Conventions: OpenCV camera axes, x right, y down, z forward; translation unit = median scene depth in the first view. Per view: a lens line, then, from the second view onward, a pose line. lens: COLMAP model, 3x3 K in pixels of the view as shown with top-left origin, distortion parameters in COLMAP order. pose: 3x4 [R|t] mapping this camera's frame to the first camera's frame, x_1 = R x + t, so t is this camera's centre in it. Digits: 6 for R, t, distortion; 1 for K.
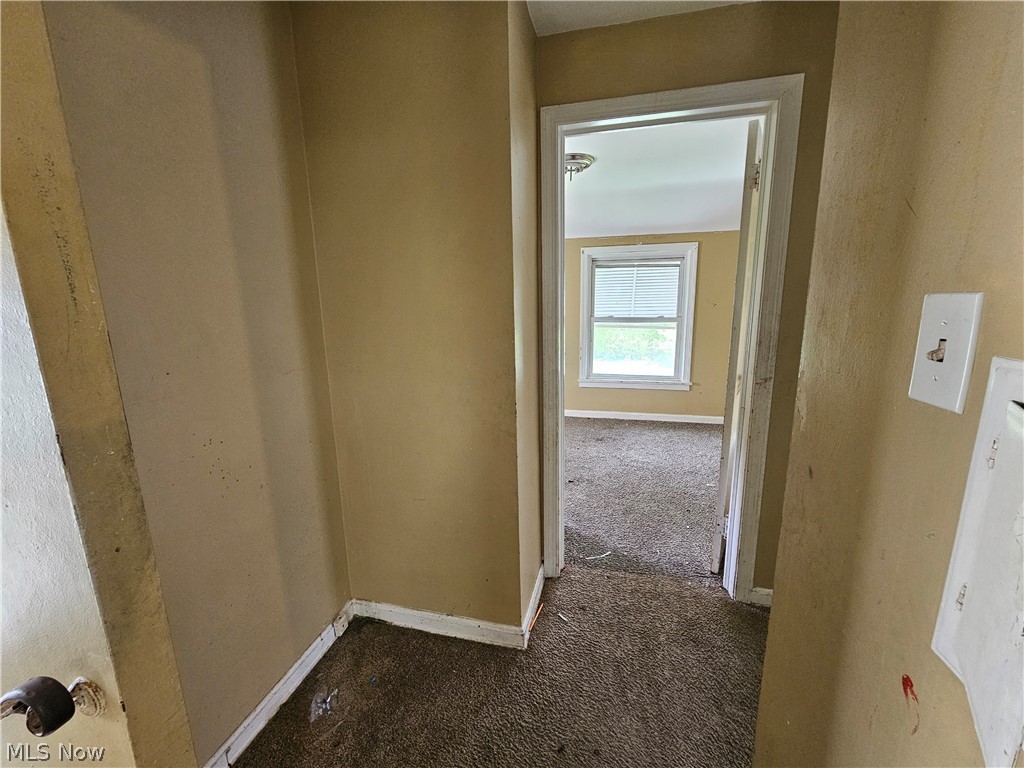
lens RADIAL K [[423.5, 0, 511.0], [0, 423.5, 385.3], [0, 0, 1]] dist [-0.000029, -0.000351]
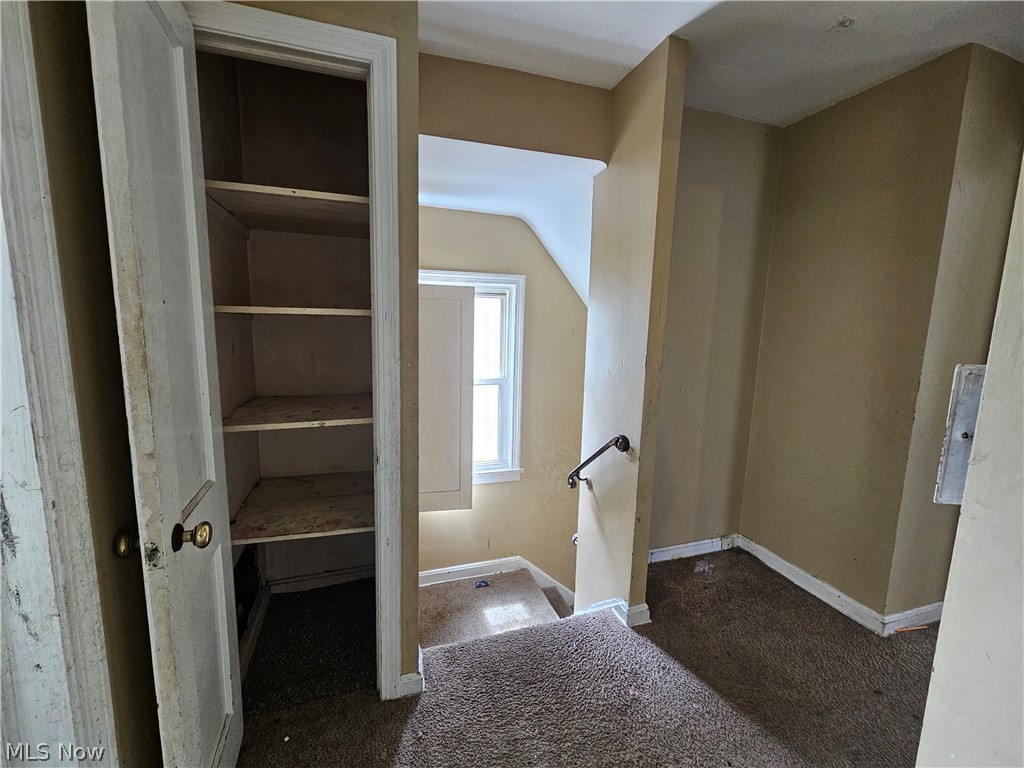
lens RADIAL K [[420.3, 0, 510.6], [0, 420.3, 382.0], [0, 0, 1]] dist [-0.000556, 0.000173]
pose [[0.534498, 0.149415, -0.831857, 0.370528], [-0.205593, 0.977670, 0.043505, 0.141789], [0.819783, 0.147771, 0.553282, -0.563043]]
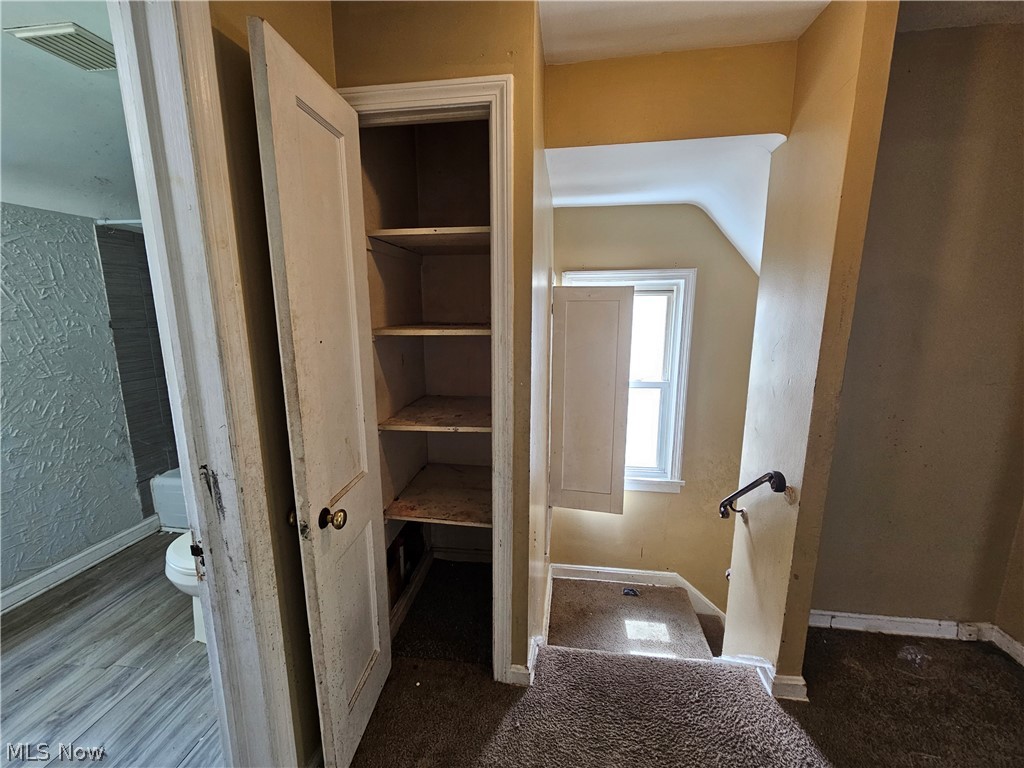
lens RADIAL K [[421.9, 0, 513.0], [0, 421.9, 382.9], [0, 0, 1]] dist [0.000841, 0.000467]
pose [[0.111419, 0.200976, -0.973239, 0.426389], [-0.199992, 0.963835, 0.176139, 0.021499], [0.973442, 0.175014, 0.147583, -0.406795]]
